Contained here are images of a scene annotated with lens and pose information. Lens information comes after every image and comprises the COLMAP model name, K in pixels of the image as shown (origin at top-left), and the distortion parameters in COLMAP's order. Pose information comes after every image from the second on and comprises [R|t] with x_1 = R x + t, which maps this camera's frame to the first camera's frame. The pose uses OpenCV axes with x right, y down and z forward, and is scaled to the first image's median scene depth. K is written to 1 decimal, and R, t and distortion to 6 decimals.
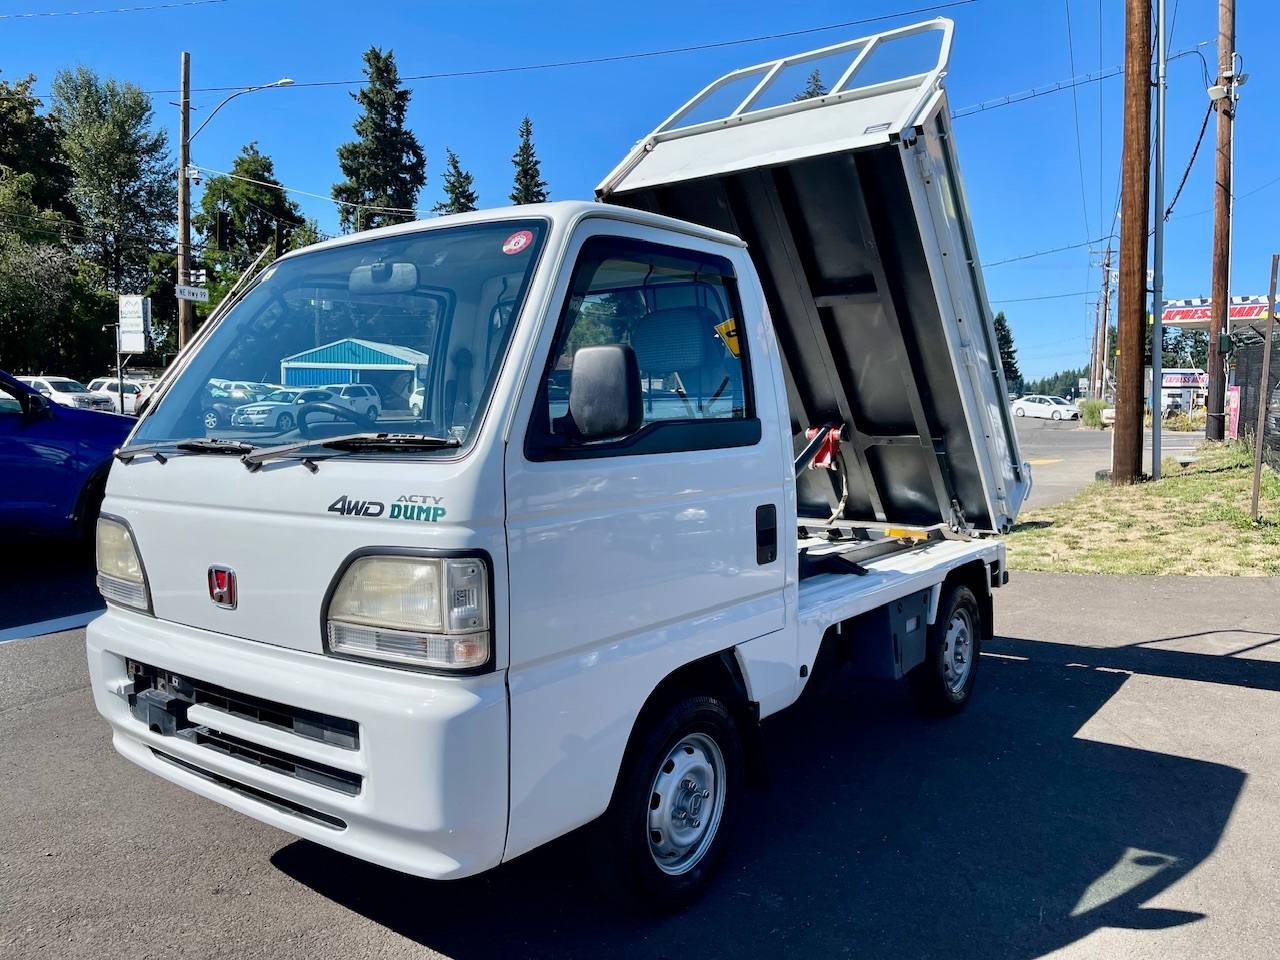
lens RADIAL K [[987.2, 0, 643.6], [0, 987.2, 494.1], [0, 0, 1]] dist [0.083823, -0.134494]
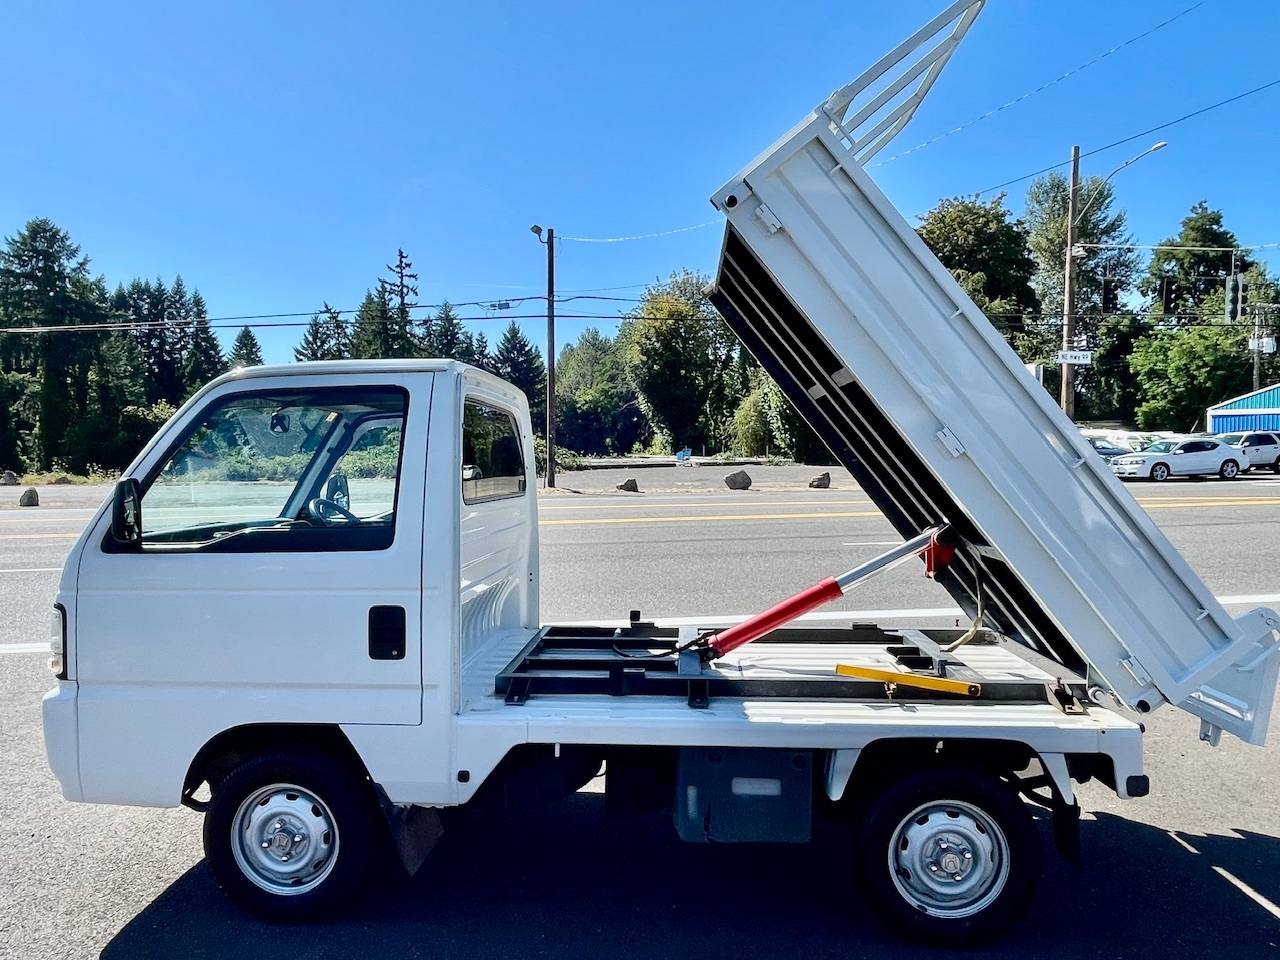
lens RADIAL K [[860.5, 0, 614.6], [0, 860.5, 484.6], [0, 0, 1]] dist [-0.003269, -0.002408]
pose [[0.517151, 0.019403, -0.855674, 1.427975], [-0.061936, 0.997970, -0.014804, -0.166008], [0.853650, 0.060653, 0.517303, 0.954918]]
